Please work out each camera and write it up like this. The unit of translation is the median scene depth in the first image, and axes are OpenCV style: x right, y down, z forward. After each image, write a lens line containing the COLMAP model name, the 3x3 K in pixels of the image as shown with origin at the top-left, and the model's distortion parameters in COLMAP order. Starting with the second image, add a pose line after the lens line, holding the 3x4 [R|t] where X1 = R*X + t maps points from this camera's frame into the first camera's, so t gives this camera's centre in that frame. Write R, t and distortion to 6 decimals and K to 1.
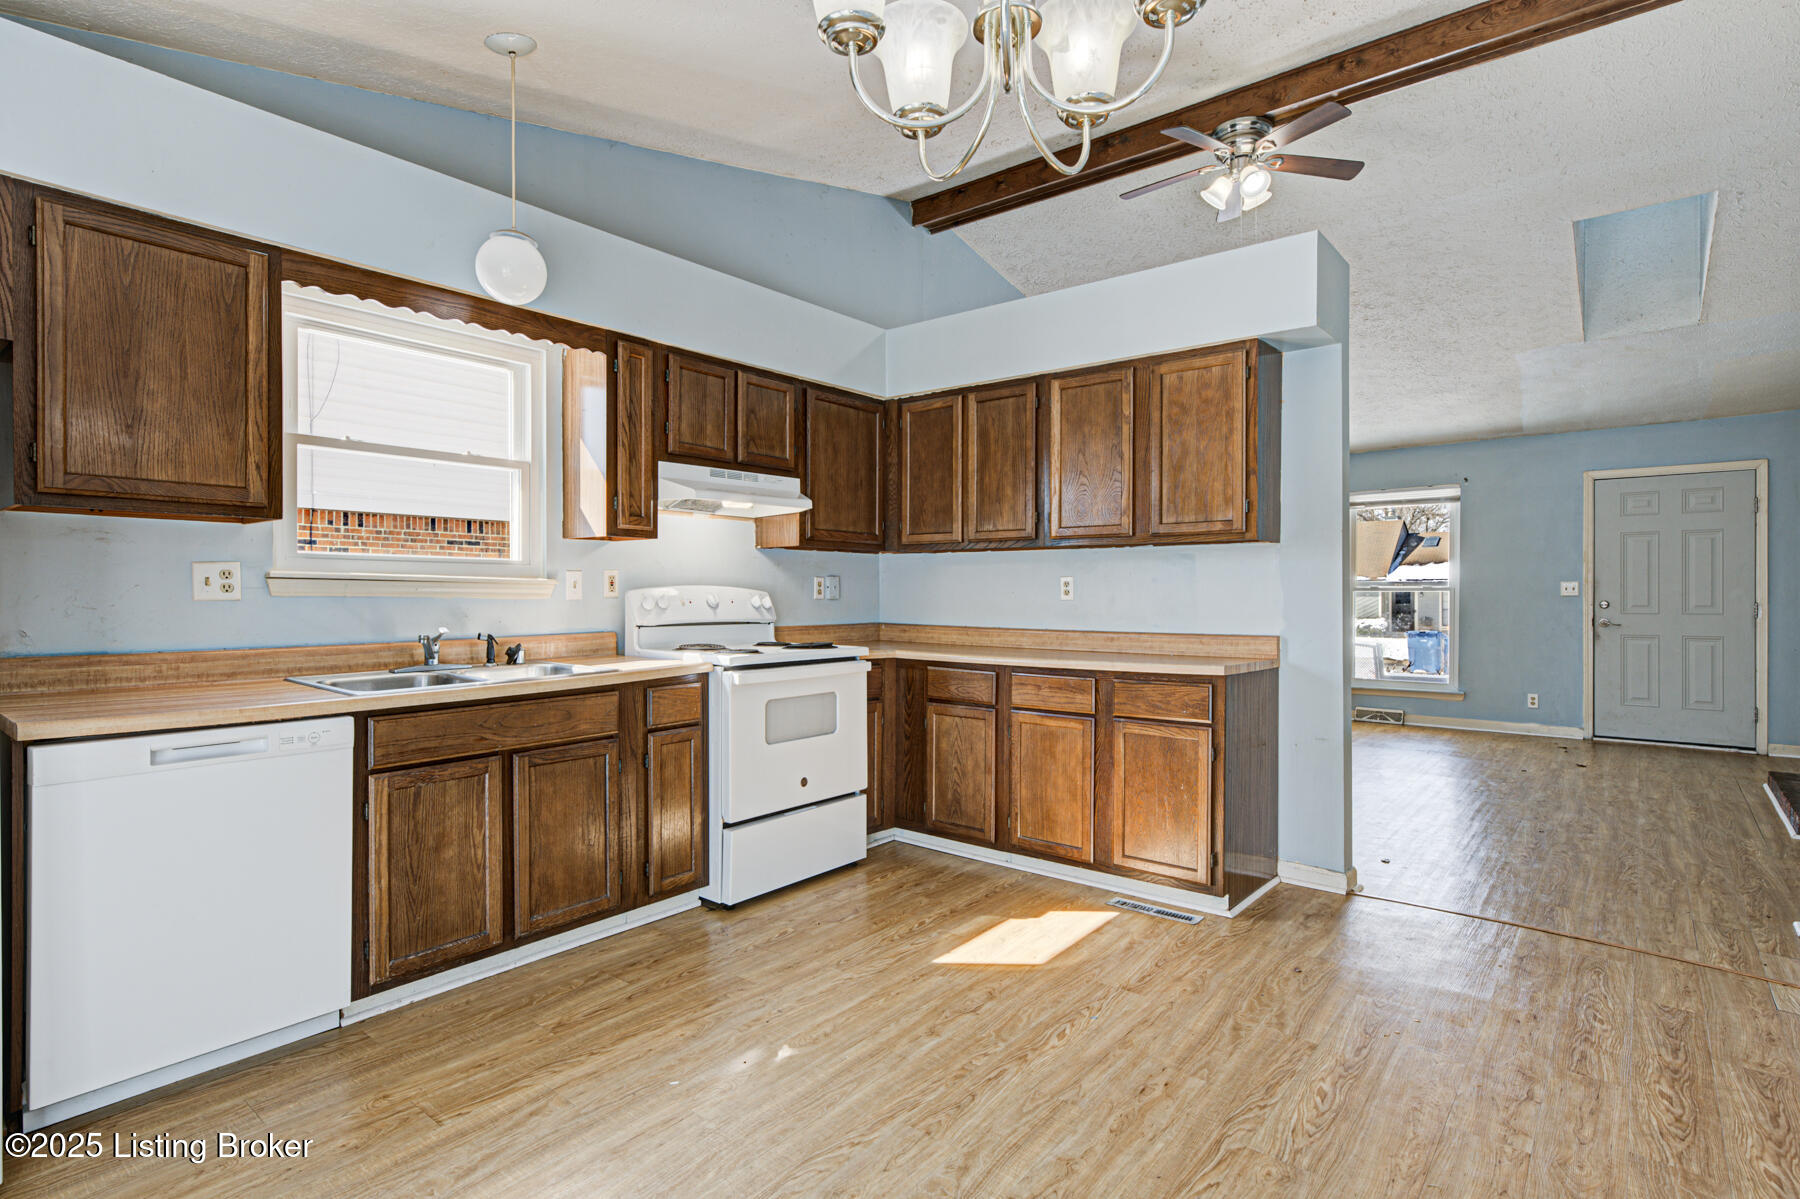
lens RADIAL K [[908.2, 0, 898.0], [0, 908.2, 596.5], [0, 0, 1]] dist [0.000637, 0.000259]
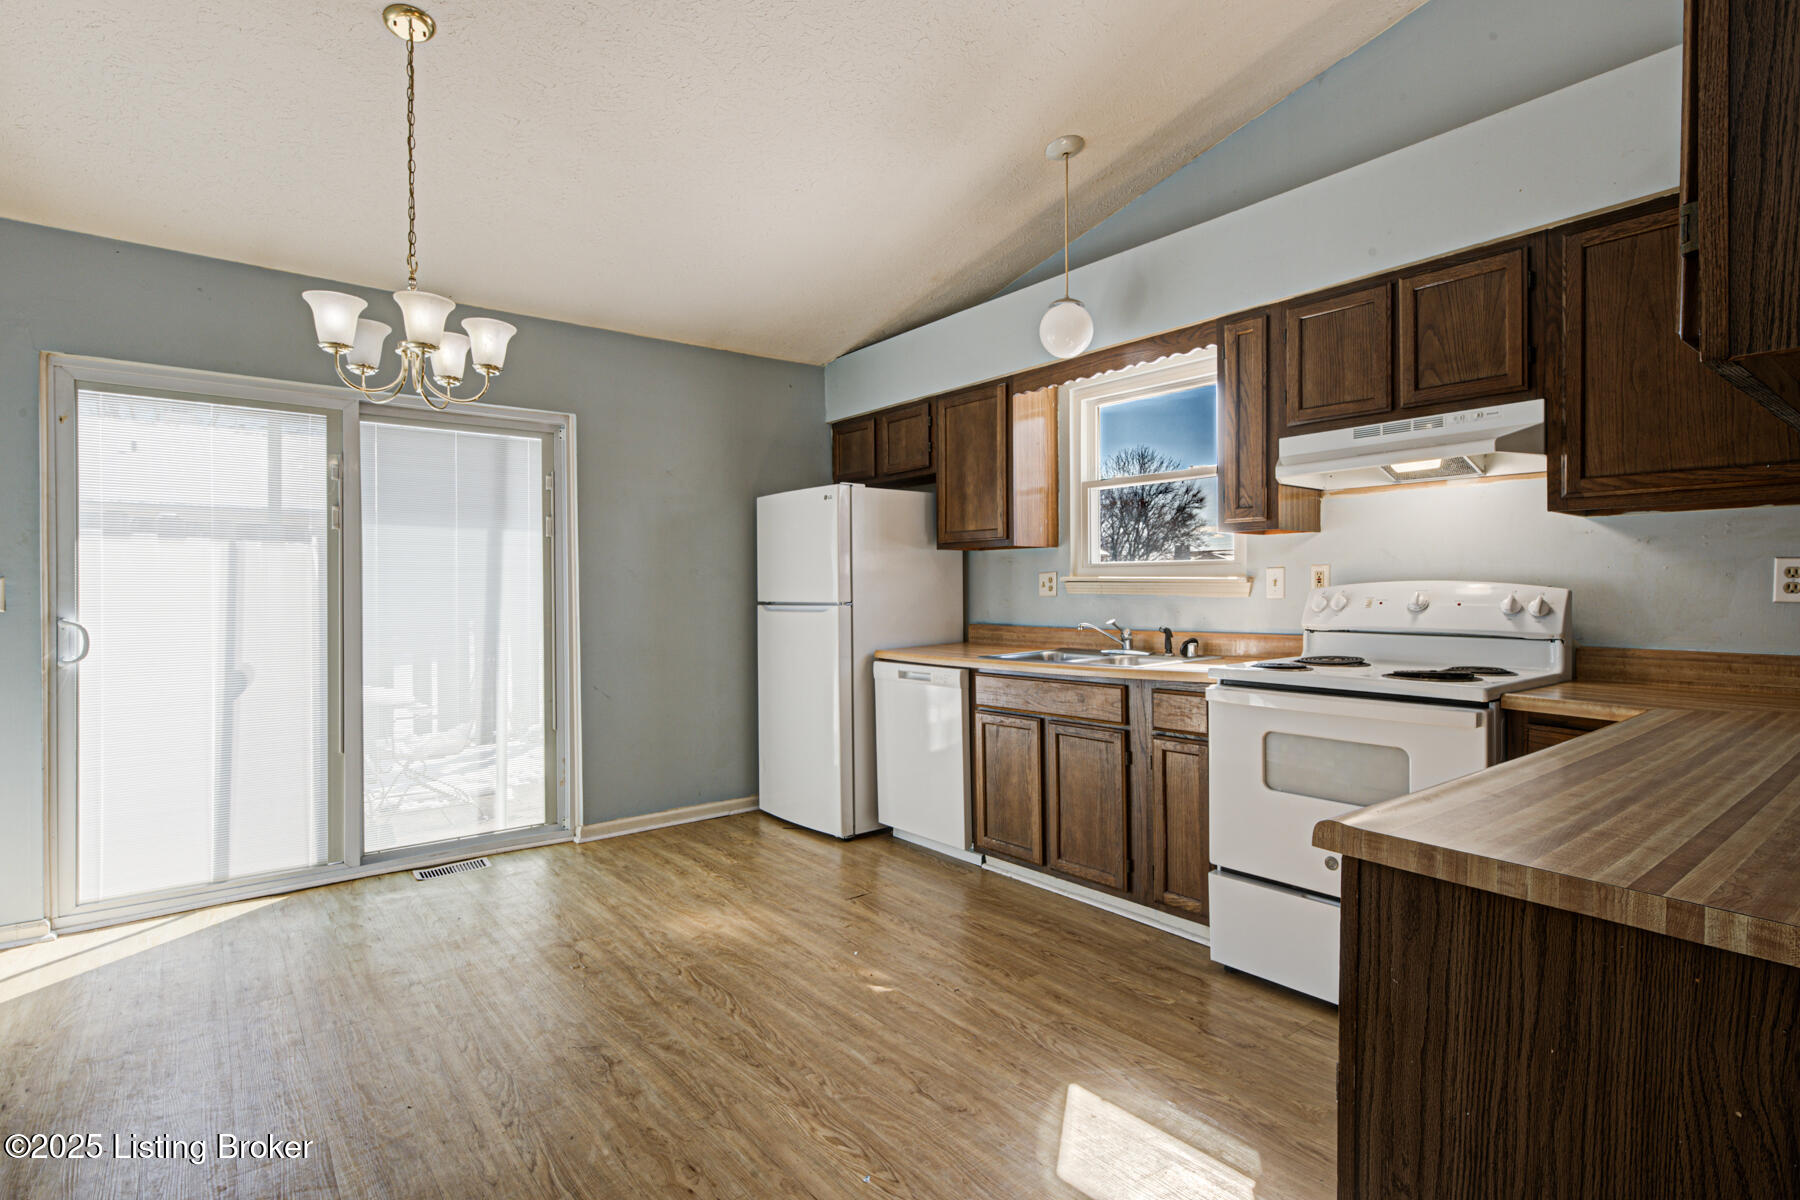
lens RADIAL K [[881.2, 0, 904.5], [0, 881.2, 591.2], [0, 0, 1]] dist [0.000516, -0.000471]
pose [[-0.209894, 0.002357, -0.977721, 0.797105], [0.000337, 0.999997, 0.002338, -0.007717], [0.977724, 0.000162, -0.209894, 1.044684]]
